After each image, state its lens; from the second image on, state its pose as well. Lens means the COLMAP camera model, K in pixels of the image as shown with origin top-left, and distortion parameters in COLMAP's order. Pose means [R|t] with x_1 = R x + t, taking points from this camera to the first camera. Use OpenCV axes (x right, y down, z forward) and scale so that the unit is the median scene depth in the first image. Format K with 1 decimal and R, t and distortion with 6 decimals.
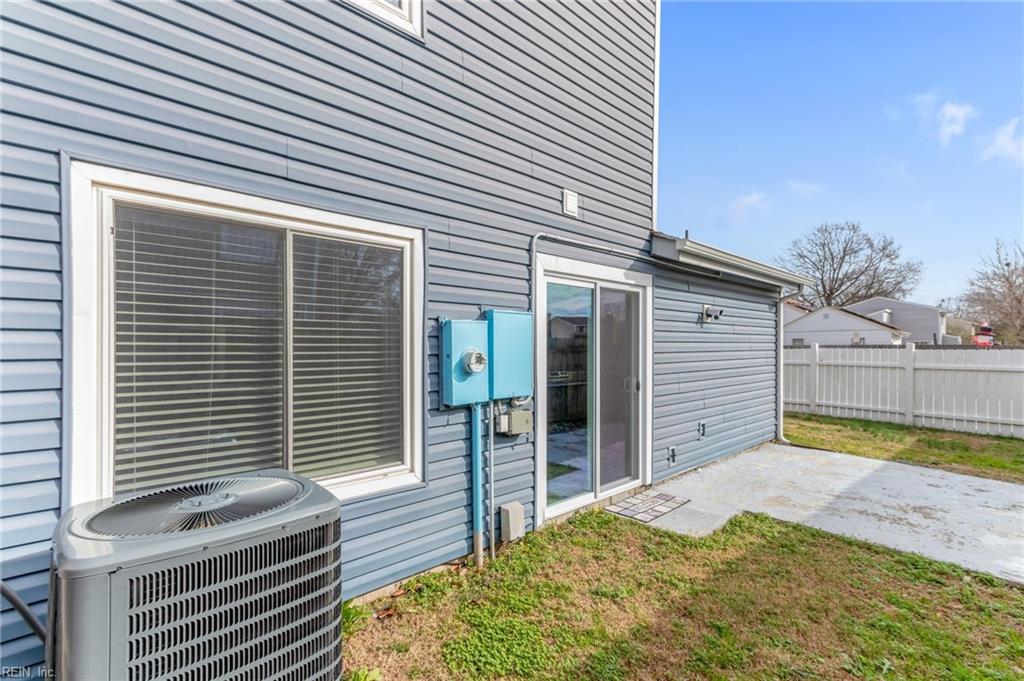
lens RADIAL K [[467.5, 0, 505.6], [0, 467.5, 344.8], [0, 0, 1]] dist [0.020395, 0.000685]
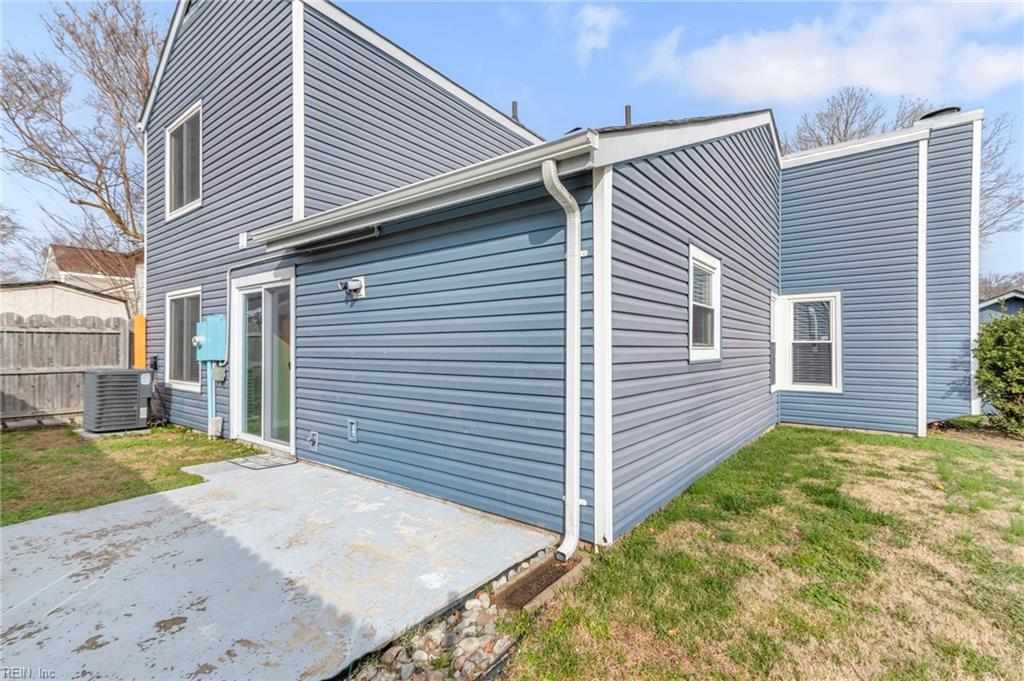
lens RADIAL K [[467.5, 0, 510.8], [0, 467.5, 345.1], [0, 0, 1]] dist [0.020395, 0.000685]
pose [[0.156304, -0.003034, -0.987704, 1.598821], [0.002699, 0.999993, -0.002645, 0.043864], [0.987705, -0.002252, 0.156311, 1.434596]]
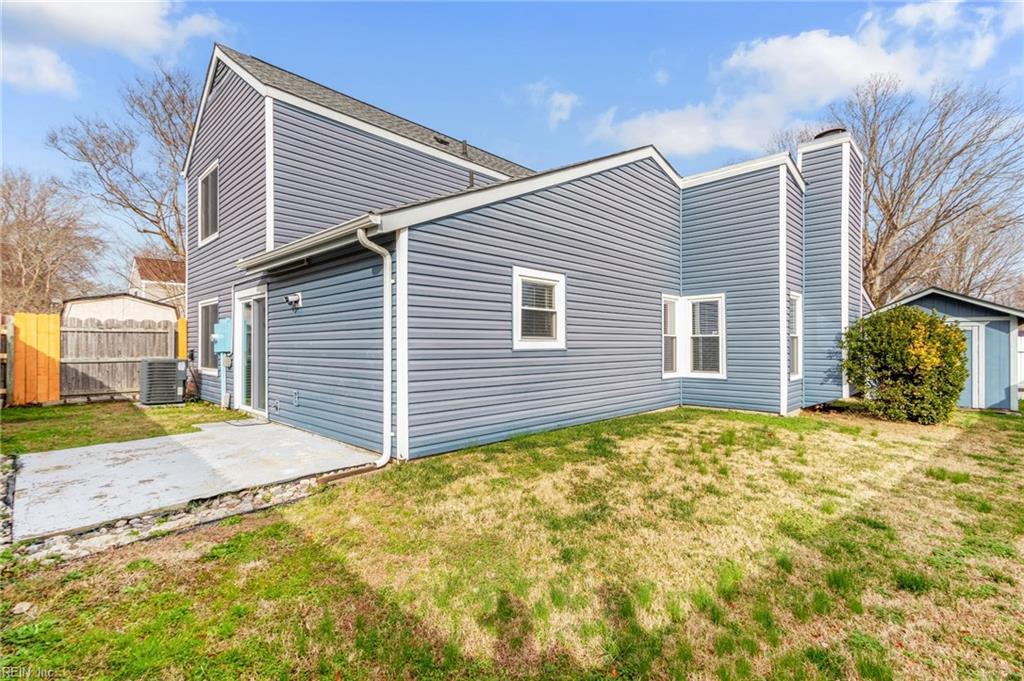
lens RADIAL K [[467.5, 0, 505.5], [0, 467.5, 340.4], [0, 0, 1]] dist [0.020395, 0.000685]
pose [[0.044776, -0.006404, -0.998977, 2.054497], [0.006987, 0.999957, -0.006097, 0.057007], [0.998973, -0.006706, 0.044819, 1.855567]]
